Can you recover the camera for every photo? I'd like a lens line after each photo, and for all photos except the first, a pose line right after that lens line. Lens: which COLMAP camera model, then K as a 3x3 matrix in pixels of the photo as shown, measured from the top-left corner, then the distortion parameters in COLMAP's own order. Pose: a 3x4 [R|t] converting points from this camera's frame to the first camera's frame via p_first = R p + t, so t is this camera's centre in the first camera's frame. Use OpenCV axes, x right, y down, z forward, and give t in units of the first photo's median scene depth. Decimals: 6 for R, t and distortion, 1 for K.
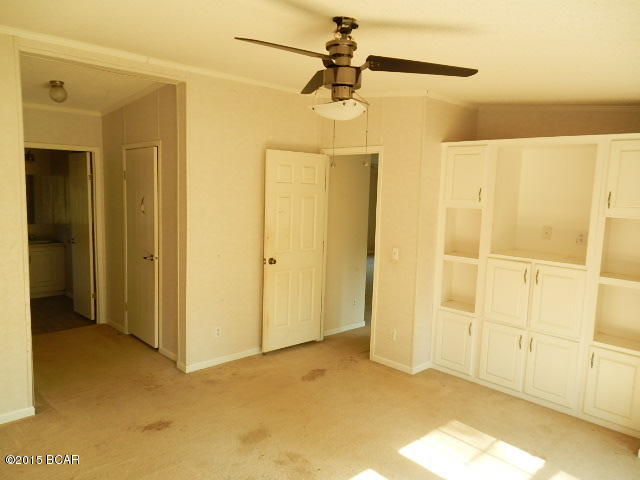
lens RADIAL K [[491.8, 0, 319.3], [0, 491.8, 238.9], [0, 0, 1]] dist [0.027800, 0.008335]
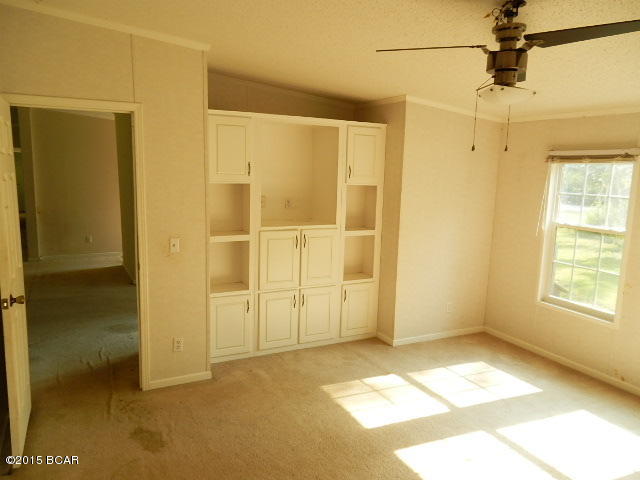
lens RADIAL K [[491.8, 0, 317.9], [0, 491.8, 240.6], [0, 0, 1]] dist [0.027800, 0.008335]
pose [[0.286399, -0.166482, 0.943535, -0.607915], [0.084255, 0.985349, 0.148286, -0.087551], [-0.954399, 0.037028, 0.296230, 0.622313]]
